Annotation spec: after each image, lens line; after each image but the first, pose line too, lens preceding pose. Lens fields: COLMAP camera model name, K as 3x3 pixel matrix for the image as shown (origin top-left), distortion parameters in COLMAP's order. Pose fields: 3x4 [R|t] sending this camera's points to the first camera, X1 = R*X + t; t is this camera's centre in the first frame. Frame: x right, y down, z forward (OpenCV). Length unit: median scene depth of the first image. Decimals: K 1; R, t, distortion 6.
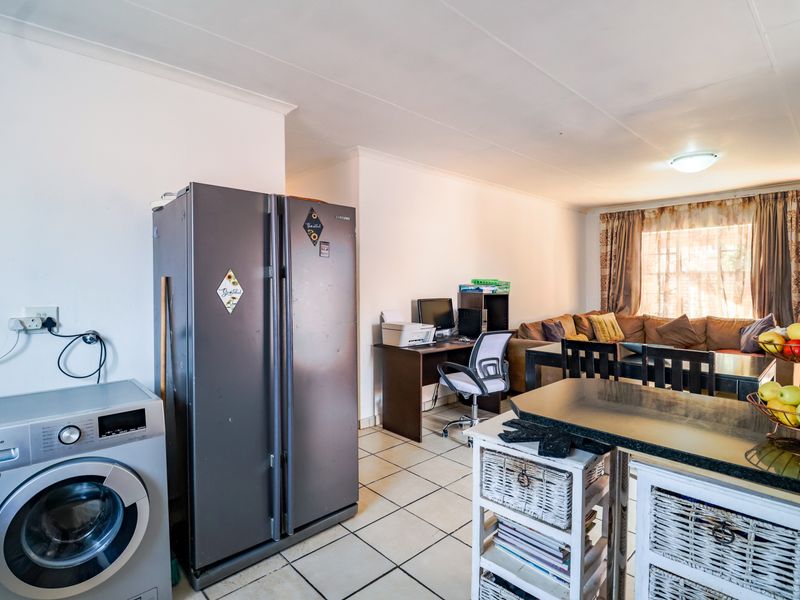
lens RADIAL K [[417.7, 0, 403.6], [0, 417.7, 293.9], [0, 0, 1]] dist [0.000738, -0.014233]
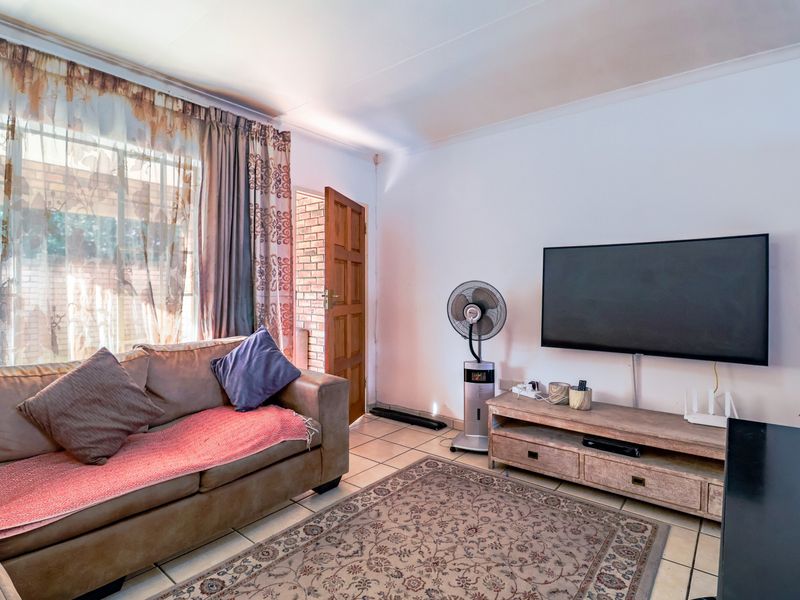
lens RADIAL K [[417.7, 0, 403.6], [0, 417.7, 293.9], [0, 0, 1]] dist [0.000738, -0.014233]
pose [[-0.148448, -0.001966, 0.988918, 0.262195], [0.017708, 0.999832, 0.004646, 0.003709], [-0.988762, 0.018202, -0.148388, 0.768837]]
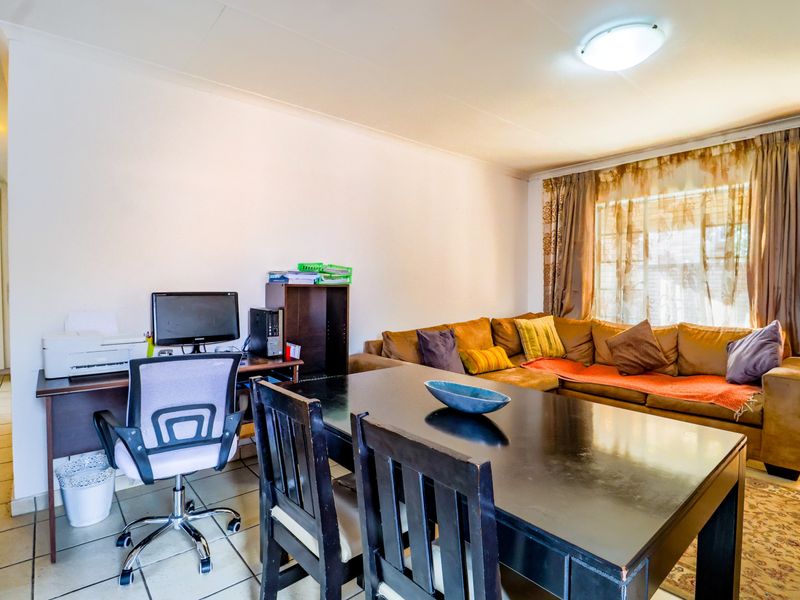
lens RADIAL K [[417.7, 0, 403.6], [0, 417.7, 293.9], [0, 0, 1]] dist [0.000738, -0.014233]
pose [[0.999025, 0.006430, -0.043689, 0.305503], [-0.006274, 0.999973, 0.003711, 0.007346], [0.043711, -0.003433, 0.999038, 0.305247]]
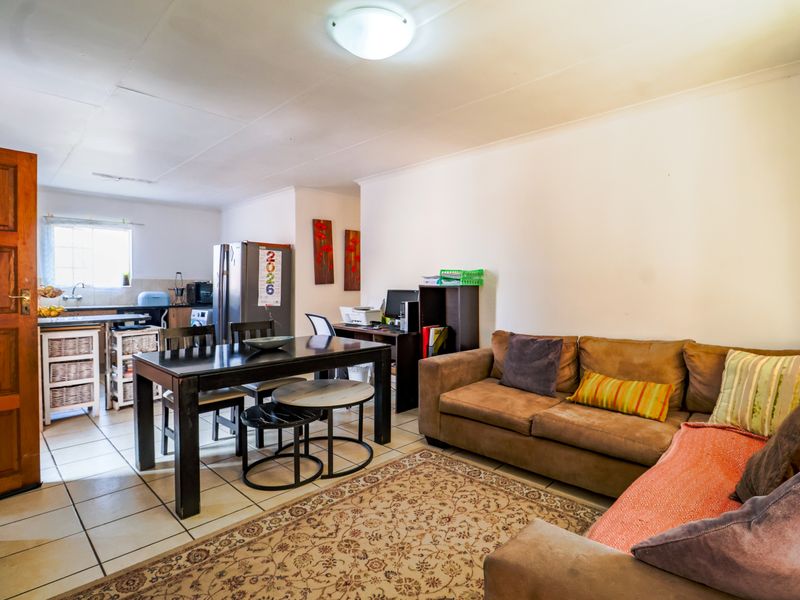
lens RADIAL K [[417.7, 0, 403.6], [0, 417.7, 293.9], [0, 0, 1]] dist [0.000738, -0.014233]
pose [[0.047914, 0.025490, -0.998526, 0.870693], [-0.022073, 0.999457, 0.024454, -0.003807], [0.998608, 0.020868, 0.048450, 0.722262]]
